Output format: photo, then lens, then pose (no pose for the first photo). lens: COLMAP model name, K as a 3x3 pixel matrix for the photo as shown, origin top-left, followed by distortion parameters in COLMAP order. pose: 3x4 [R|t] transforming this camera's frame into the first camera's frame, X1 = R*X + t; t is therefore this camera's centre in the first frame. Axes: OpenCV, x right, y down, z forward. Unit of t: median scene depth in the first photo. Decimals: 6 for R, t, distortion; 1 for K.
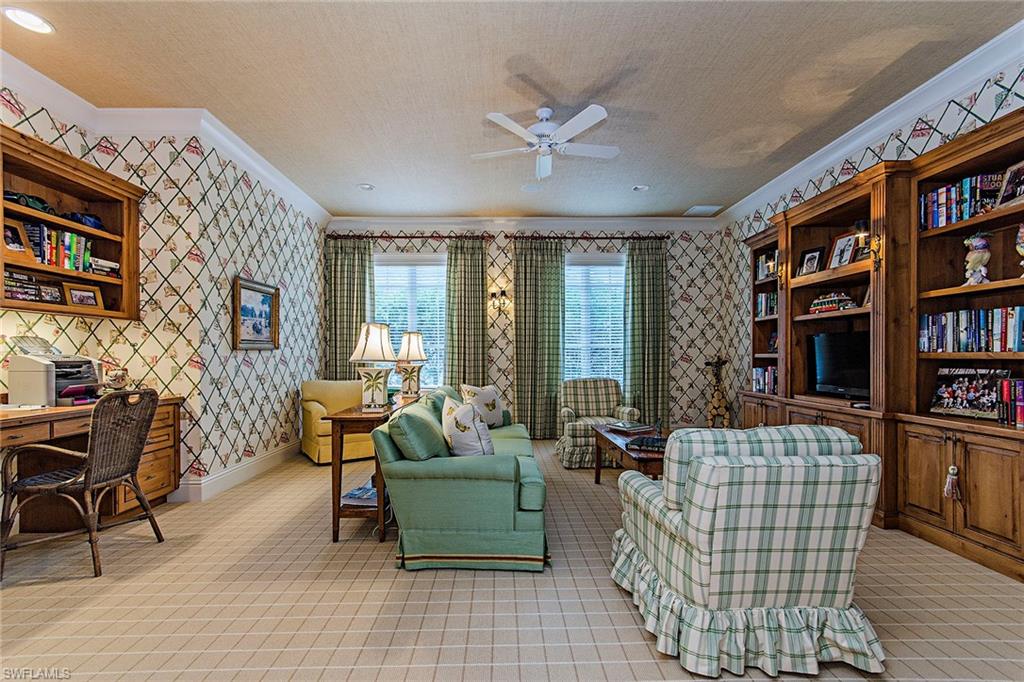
lens RADIAL K [[449.9, 0, 511.9], [0, 449.9, 351.5], [0, 0, 1]] dist [0.002732, 0.000041]
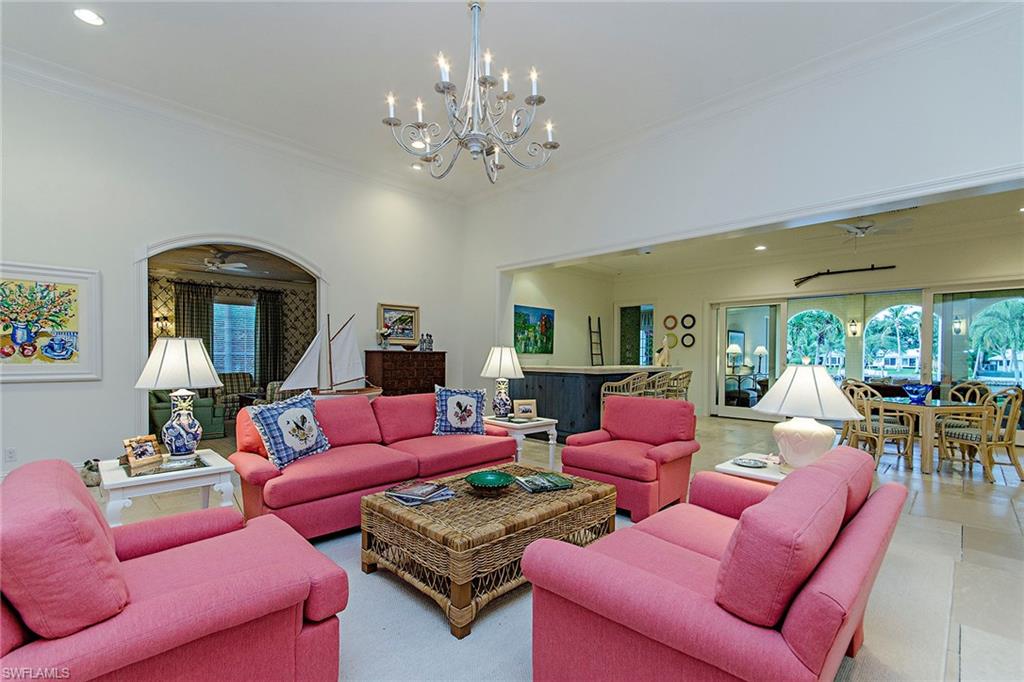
lens RADIAL K [[449.9, 0, 512.8], [0, 449.9, 363.1], [0, 0, 1]] dist [0.002732, 0.000041]
pose [[0.718314, -0.006348, 0.695690, -0.235414], [-0.011774, 0.999704, 0.021279, -0.024520], [-0.695619, -0.023476, 0.718027, -0.902282]]
